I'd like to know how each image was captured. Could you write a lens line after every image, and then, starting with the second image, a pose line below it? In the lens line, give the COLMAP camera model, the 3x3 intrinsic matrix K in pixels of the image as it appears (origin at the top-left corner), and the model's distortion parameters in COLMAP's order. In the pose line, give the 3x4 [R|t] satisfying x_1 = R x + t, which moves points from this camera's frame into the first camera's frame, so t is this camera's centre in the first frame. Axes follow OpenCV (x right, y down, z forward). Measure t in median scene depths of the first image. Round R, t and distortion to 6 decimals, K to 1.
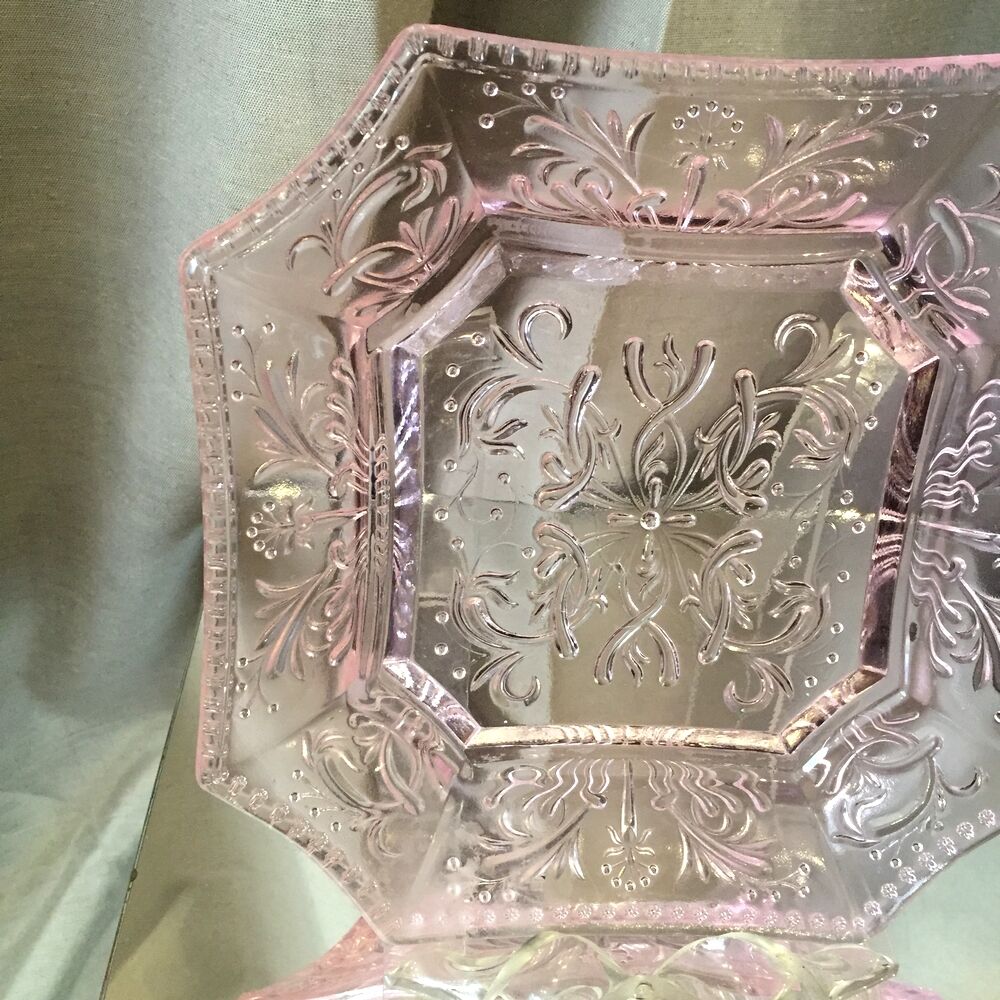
lens RADIAL K [[1188.4, 0, 501.6], [0, 1188.4, 499.8], [0, 0, 1]] dist [0.045971, 0.000000]
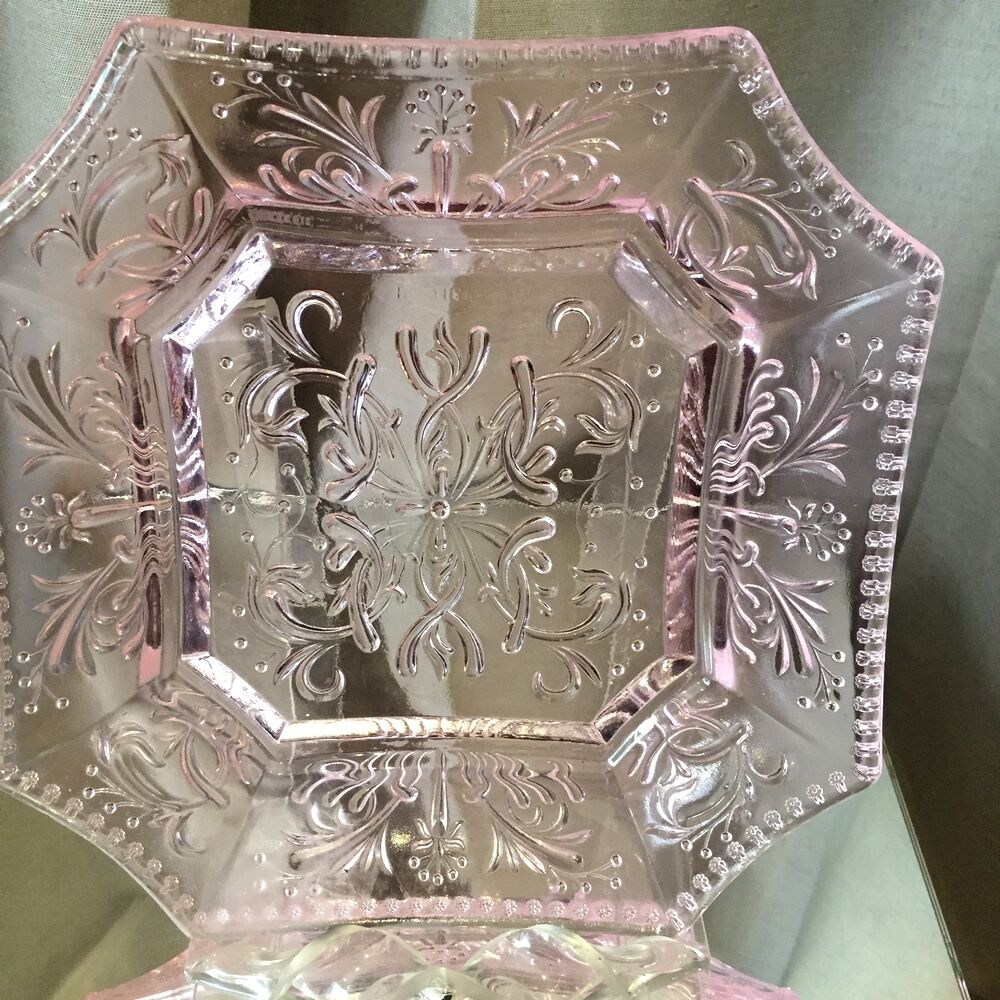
lens RADIAL K [[1188.4, 0, 499.4], [0, 1188.4, 497.8], [0, 0, 1]] dist [0.045971, 0.000000]
pose [[0.998678, -0.019692, -0.047486, 0.220559], [0.018951, 0.999692, -0.016008, 0.024372], [0.047787, 0.015087, 0.998744, 0.007606]]
